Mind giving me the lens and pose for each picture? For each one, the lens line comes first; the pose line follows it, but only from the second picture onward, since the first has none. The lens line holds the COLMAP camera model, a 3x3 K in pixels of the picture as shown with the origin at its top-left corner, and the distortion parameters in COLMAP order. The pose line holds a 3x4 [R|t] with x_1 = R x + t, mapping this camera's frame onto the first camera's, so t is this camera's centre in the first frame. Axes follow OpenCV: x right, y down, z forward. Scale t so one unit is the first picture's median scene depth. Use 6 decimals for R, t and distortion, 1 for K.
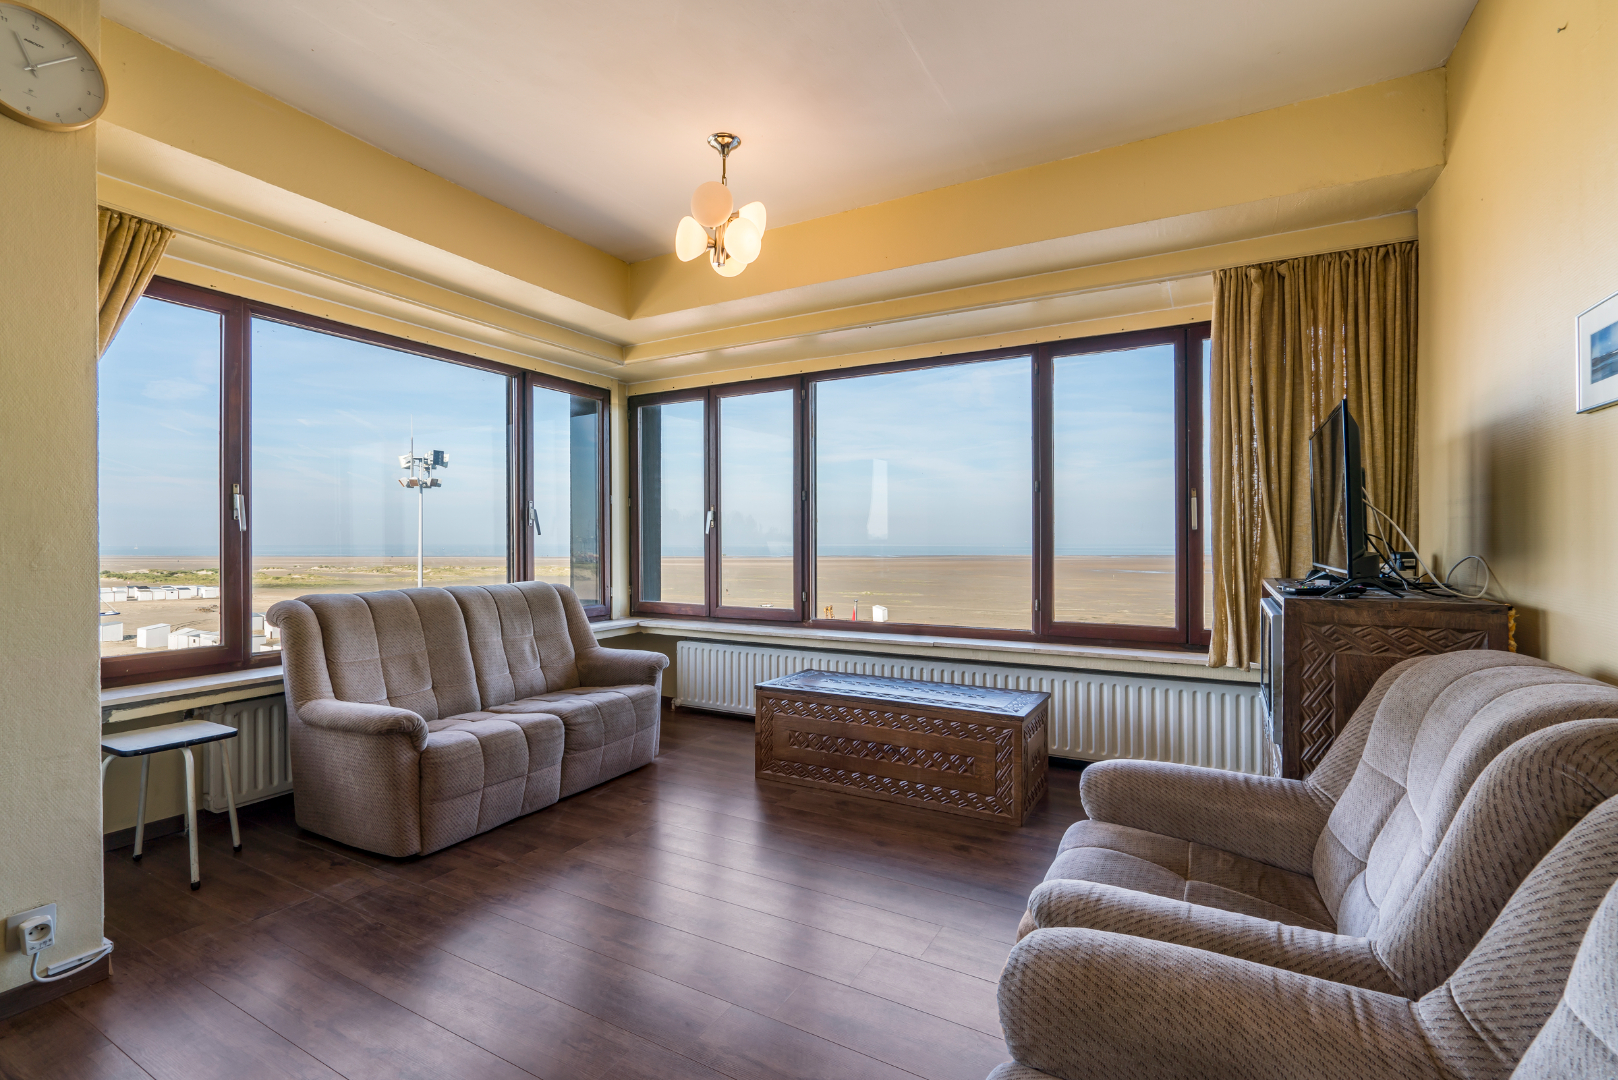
lens RADIAL K [[755.6, 0, 794.2], [0, 755.6, 547.9], [0, 0, 1]] dist [-0.003256, 0.004770]
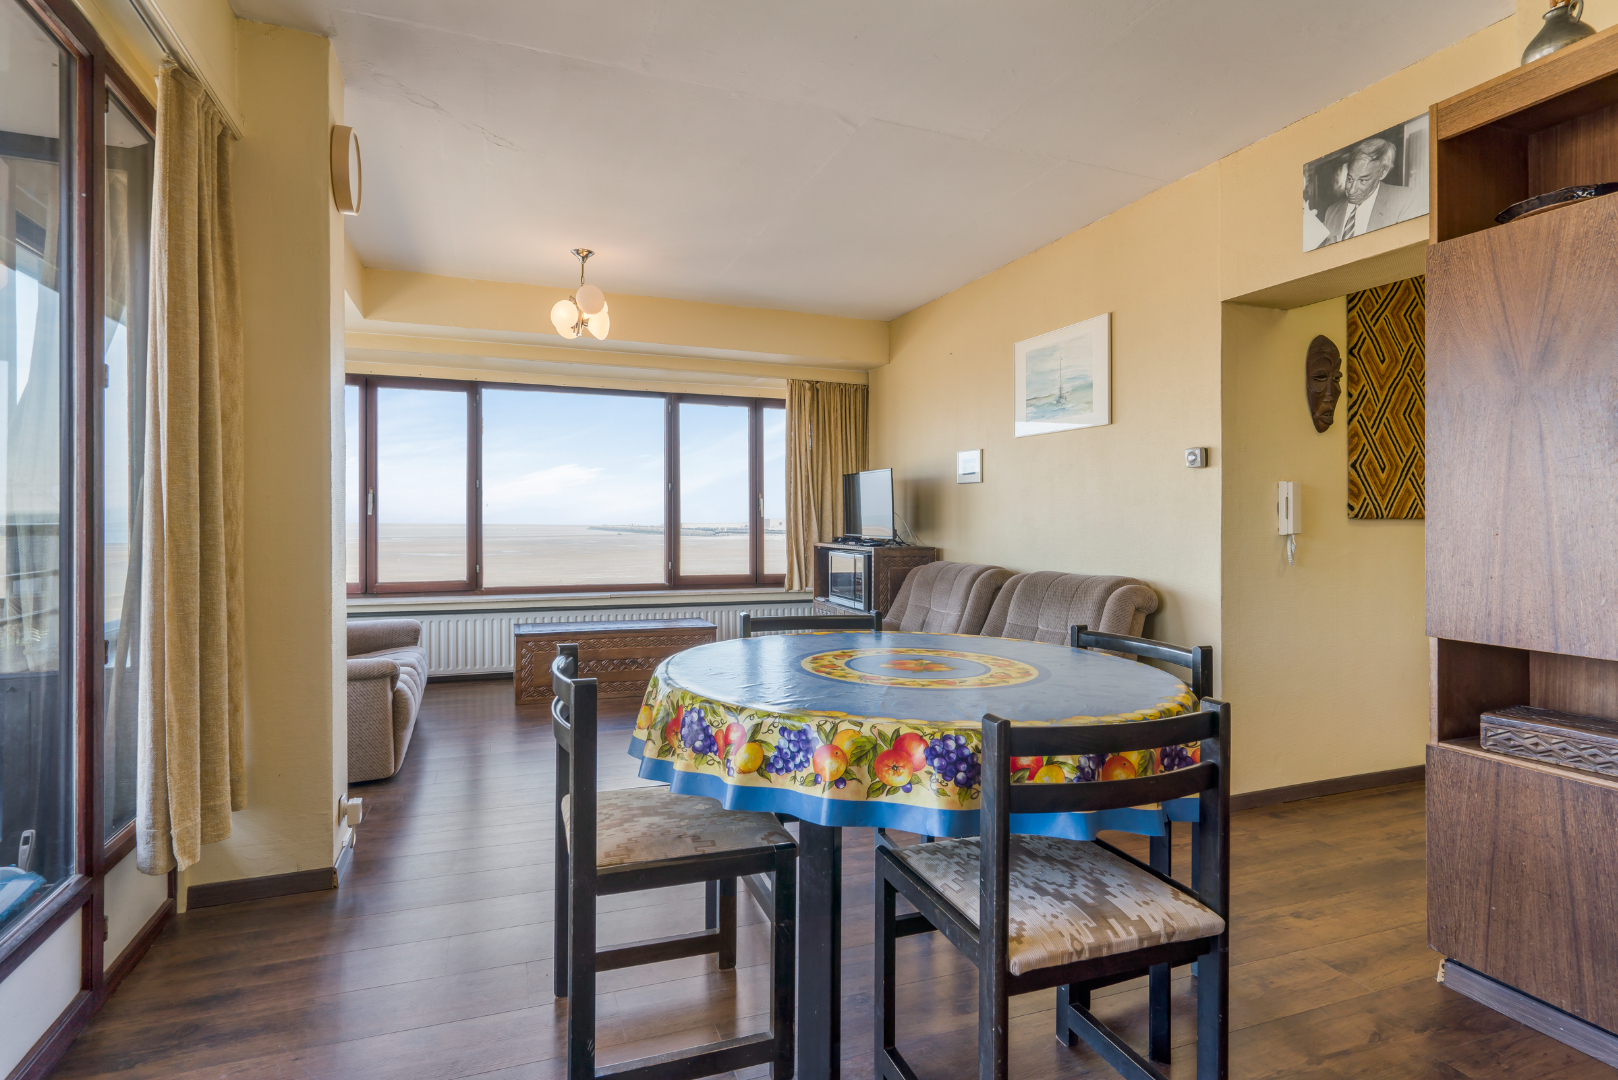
lens RADIAL K [[846.2, 0, 846.1], [0, 846.2, 538.5], [0, 0, 1]] dist [0.000813, -0.000399]
pose [[0.606054, -0.010448, 0.795355, -0.899238], [0.001227, 0.999925, 0.012200, 0.002340], [-0.795423, -0.006418, 0.606021, -0.336673]]
